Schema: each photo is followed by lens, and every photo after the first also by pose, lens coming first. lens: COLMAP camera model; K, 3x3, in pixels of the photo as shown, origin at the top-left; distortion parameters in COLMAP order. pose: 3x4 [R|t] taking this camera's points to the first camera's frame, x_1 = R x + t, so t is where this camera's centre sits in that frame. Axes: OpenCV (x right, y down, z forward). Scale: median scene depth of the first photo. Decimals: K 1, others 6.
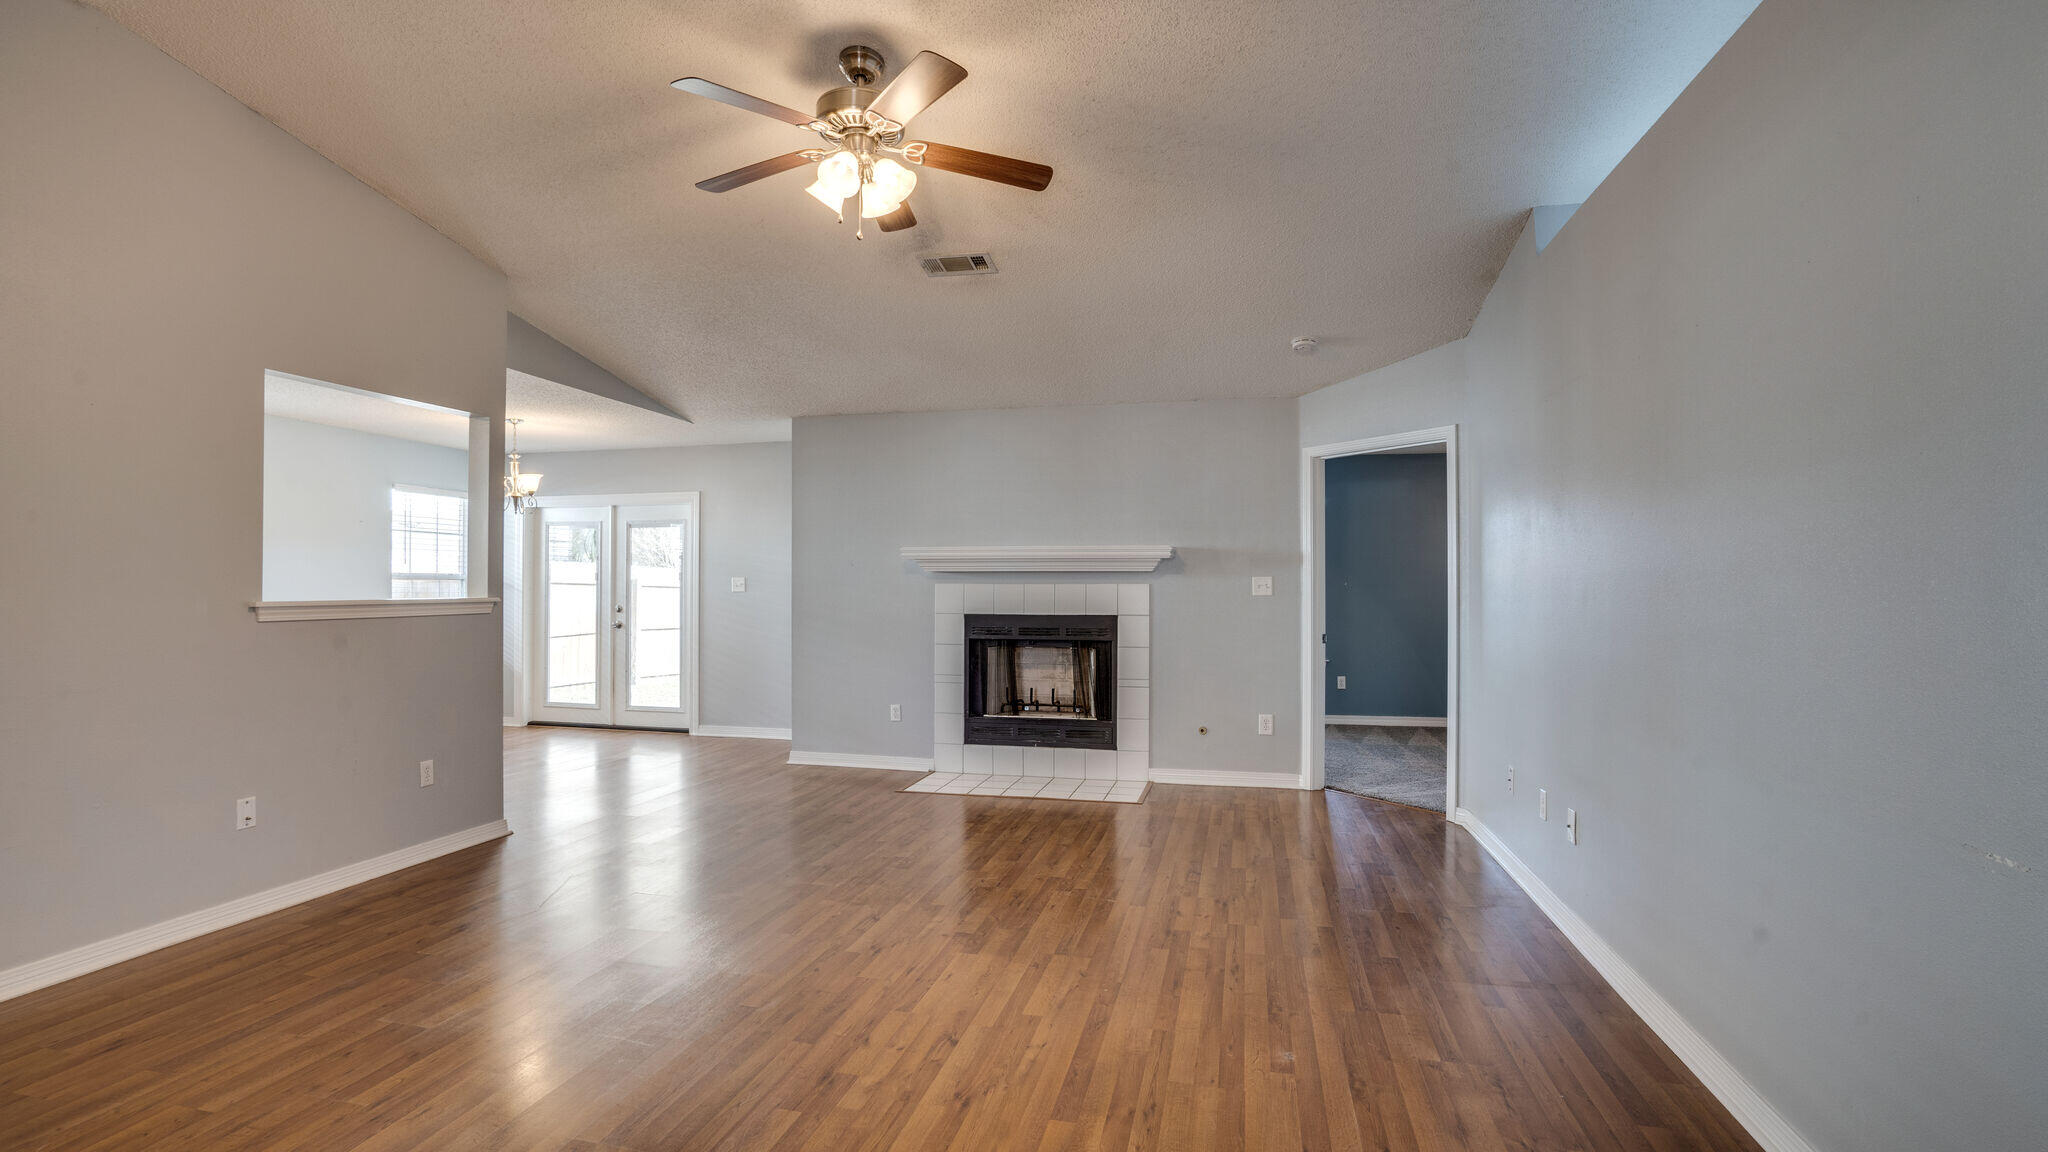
lens RADIAL K [[946.4, 0, 1024.0], [0, 946.4, 576.0], [0, 0, 1]] dist [-0.056532, 0.028580]
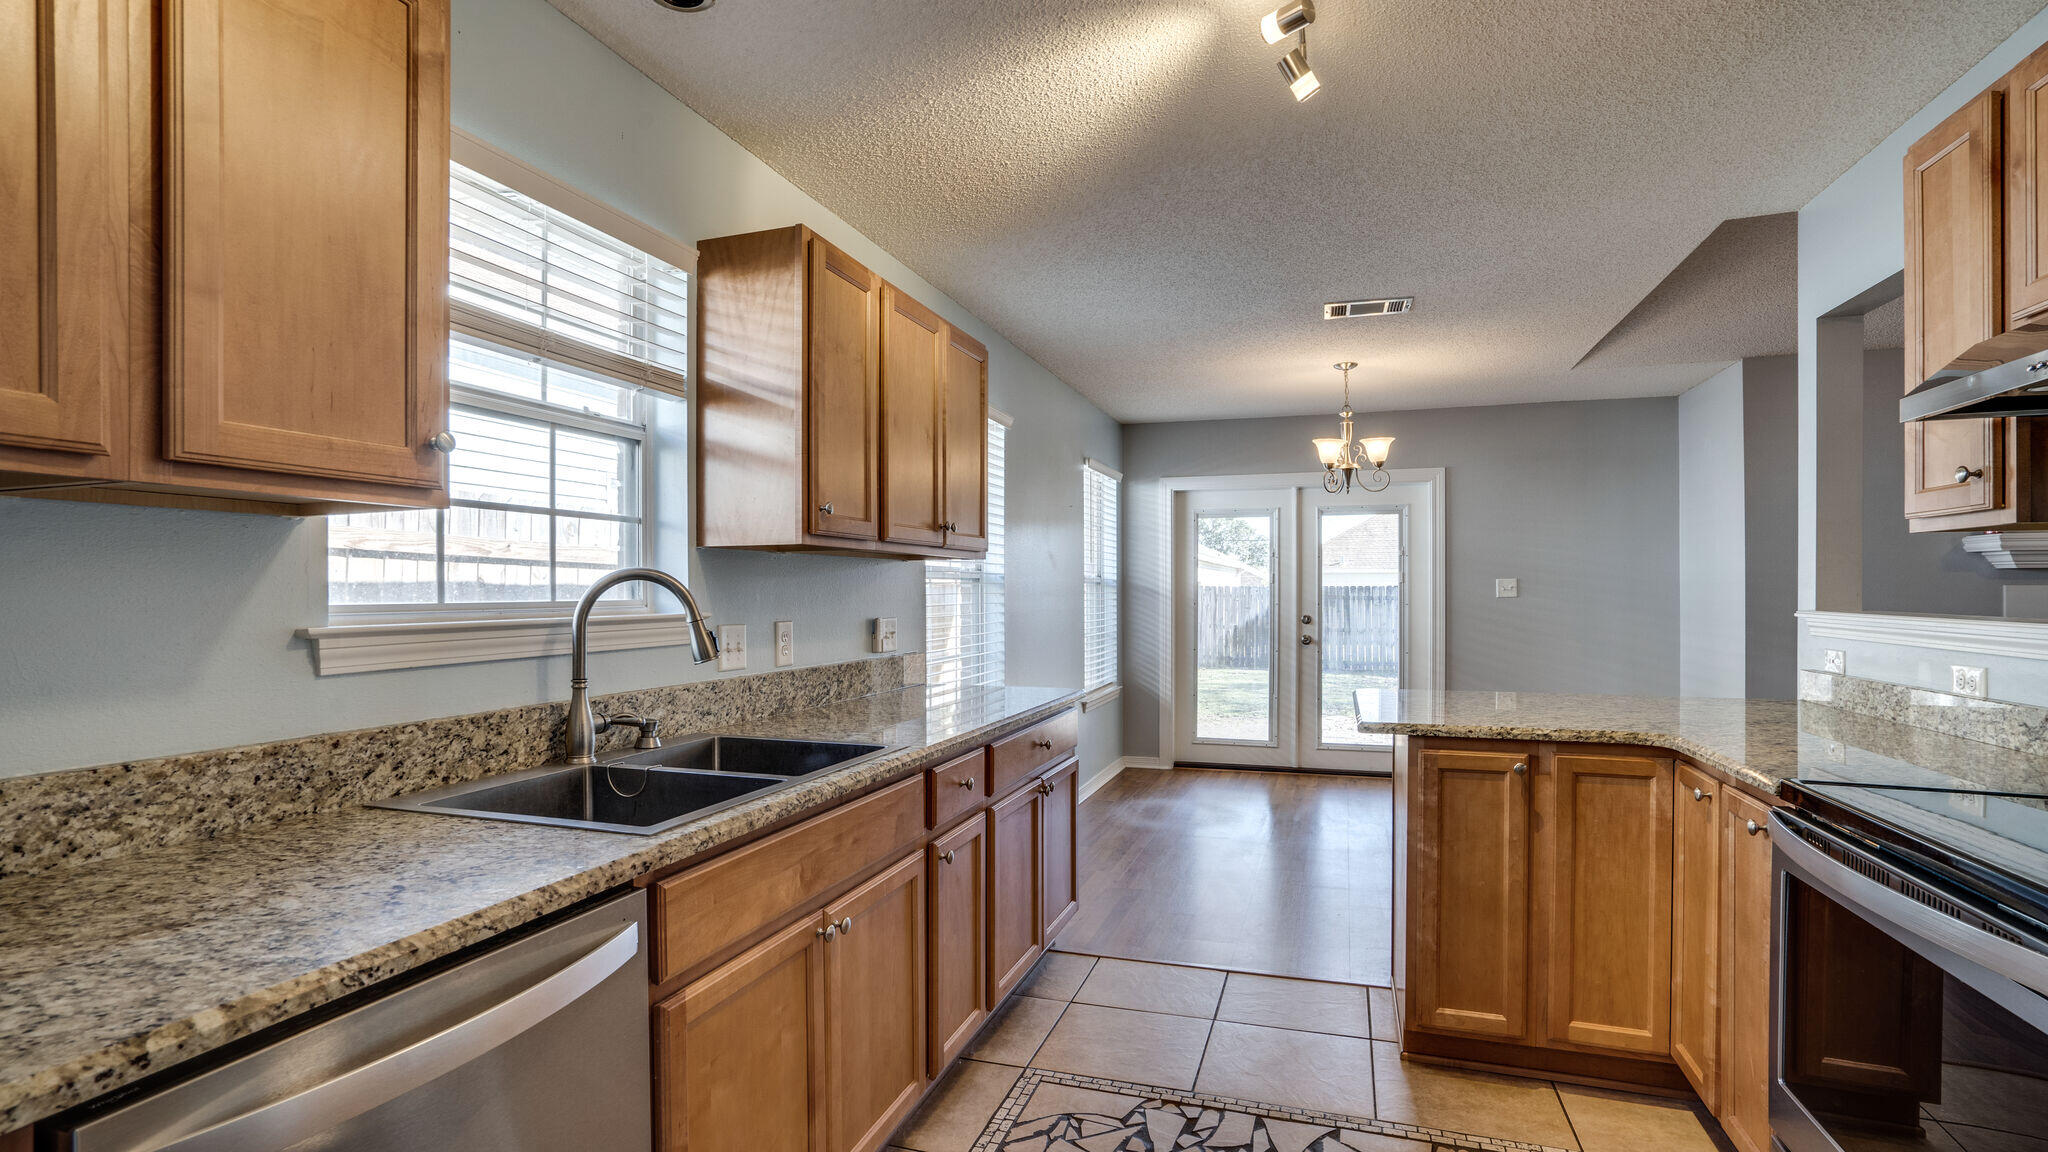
lens RADIAL K [[973.4, 0, 1063.4], [0, 973.4, 597.0], [0, 0, 1]] dist [-0.001317, -0.000057]
pose [[0.998869, -0.002999, -0.047451, -0.784528], [0.003928, 0.999802, 0.019483, -0.000541], [0.047383, -0.019647, 0.998684, 0.236189]]
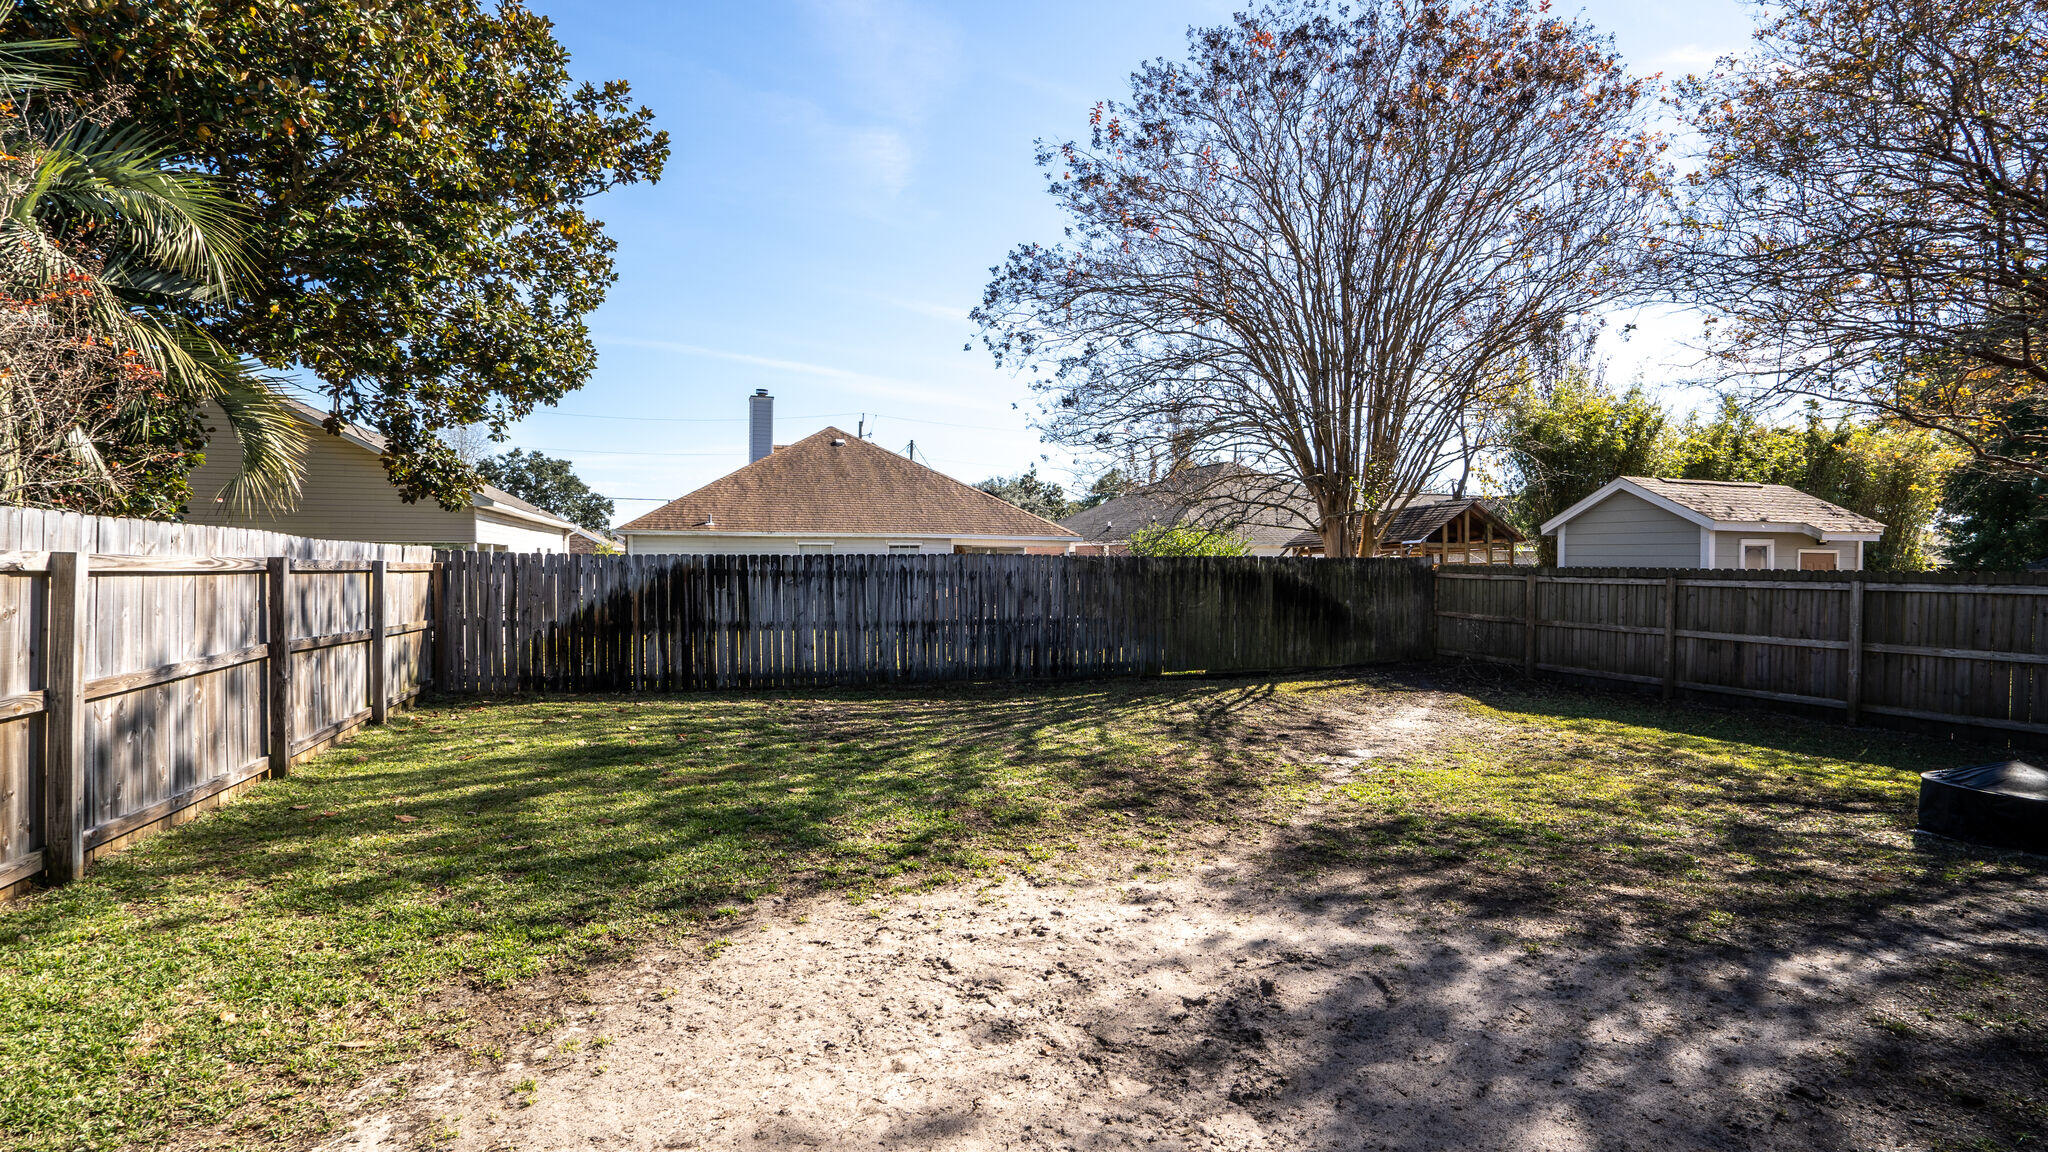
lens RADIAL K [[946.4, 0, 1024.0], [0, 946.4, 576.0], [0, 0, 1]] dist [-0.056532, 0.028580]
pose [[0.836117, -0.005354, 0.548524, -0.599940], [-0.012024, 0.999533, 0.028083, 0.011415], [-0.548419, -0.030076, 0.835663, 1.466202]]
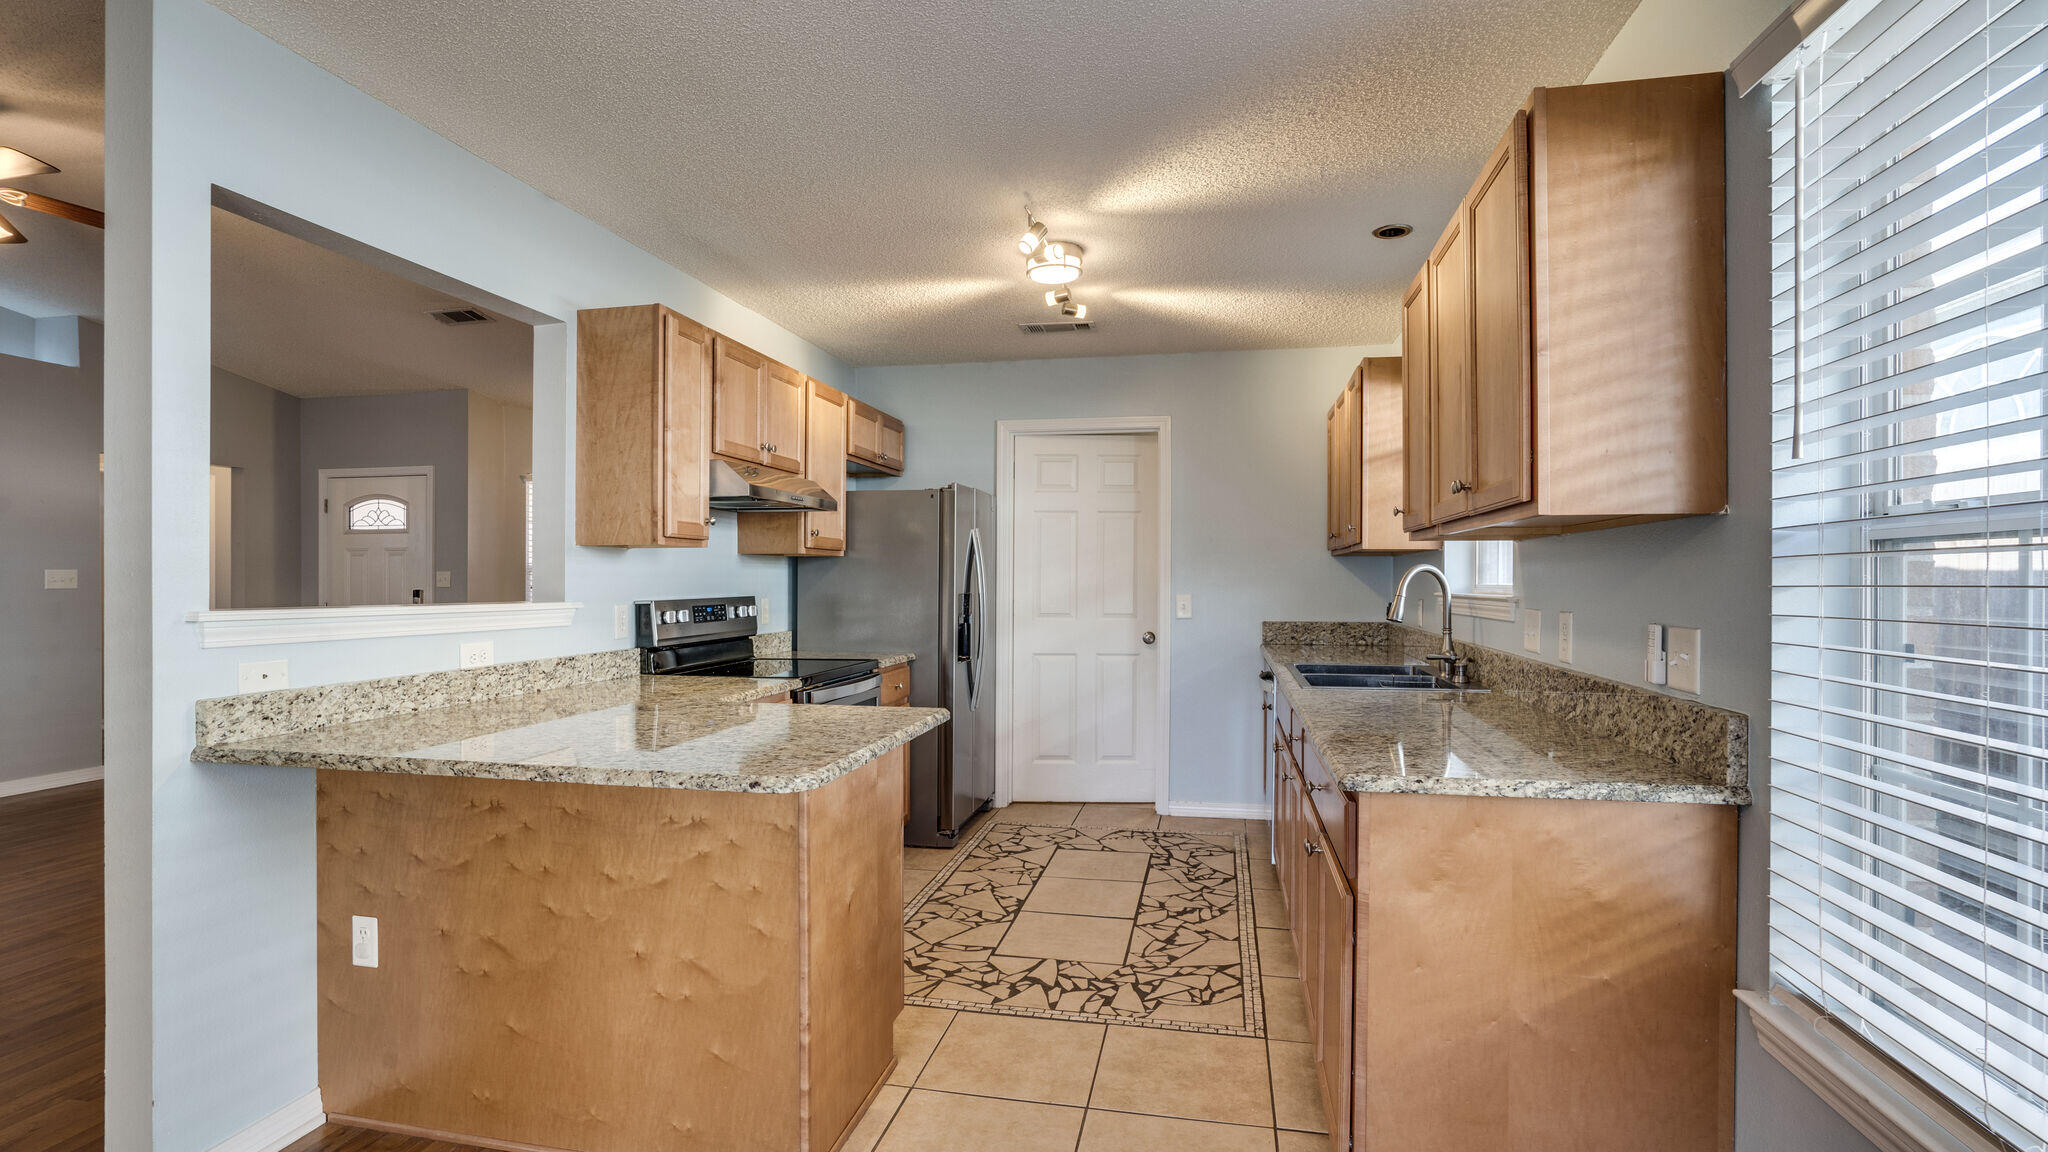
lens RADIAL K [[946.4, 0, 1024.0], [0, 946.4, 576.0], [0, 0, 1]] dist [-0.056532, 0.028580]
pose [[-0.999460, -0.002150, -0.032802, -0.700646], [-0.001467, 0.999782, -0.020836, 0.011248], [0.032840, -0.020776, -0.999245, 1.041978]]
